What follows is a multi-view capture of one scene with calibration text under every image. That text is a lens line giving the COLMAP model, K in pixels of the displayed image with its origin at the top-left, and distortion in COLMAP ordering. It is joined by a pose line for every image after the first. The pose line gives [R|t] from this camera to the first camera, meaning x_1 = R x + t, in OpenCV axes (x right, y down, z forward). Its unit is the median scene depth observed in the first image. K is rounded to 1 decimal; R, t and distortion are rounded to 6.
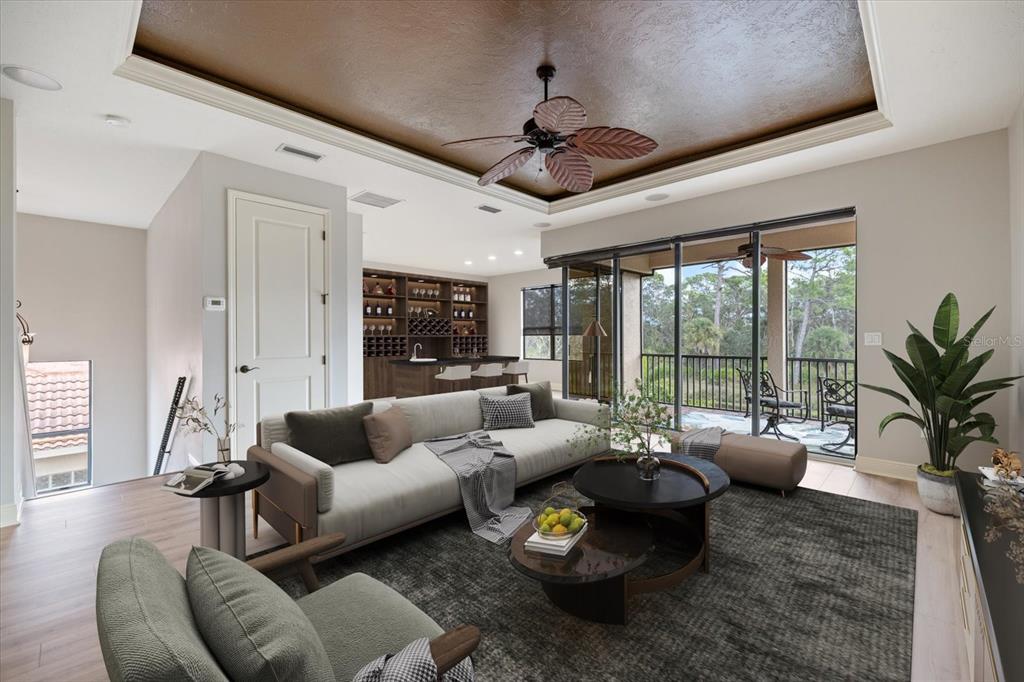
lens RADIAL K [[427.0, 0, 511.9], [0, 427.0, 335.1], [0, 0, 1]] dist [0.000307, 0.000066]
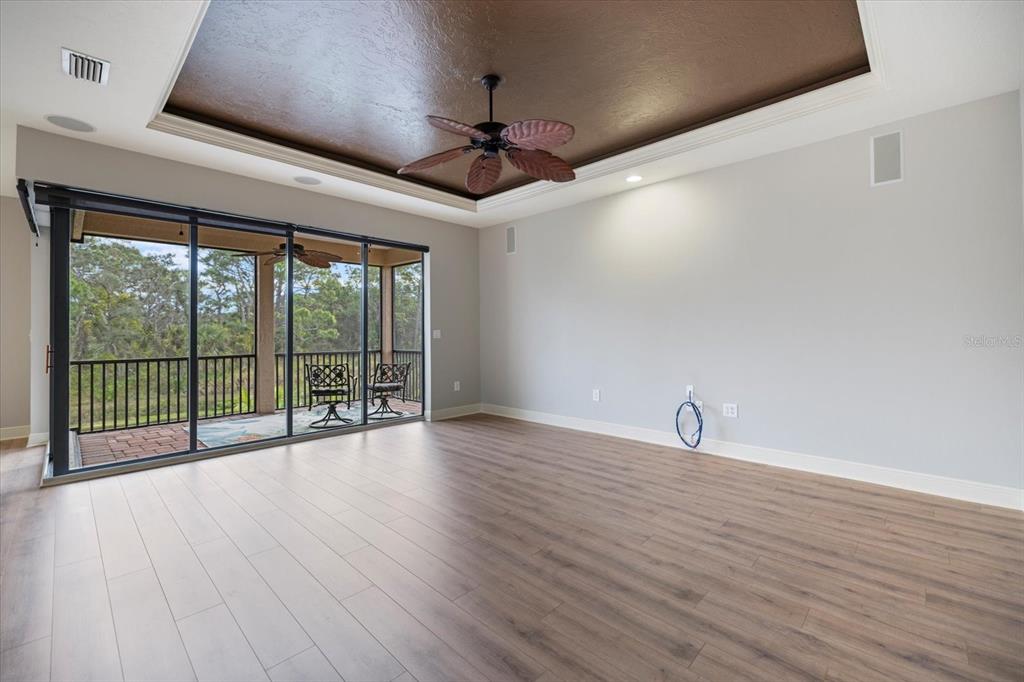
lens RADIAL K [[427.0, 0, 511.9], [0, 427.0, 335.1], [0, 0, 1]] dist [0.000307, 0.000066]
pose [[-0.003890, -0.007353, 0.999965, -0.547412], [0.001256, 0.999972, 0.007358, -0.000224], [-0.999992, 0.001285, -0.003881, 0.543578]]
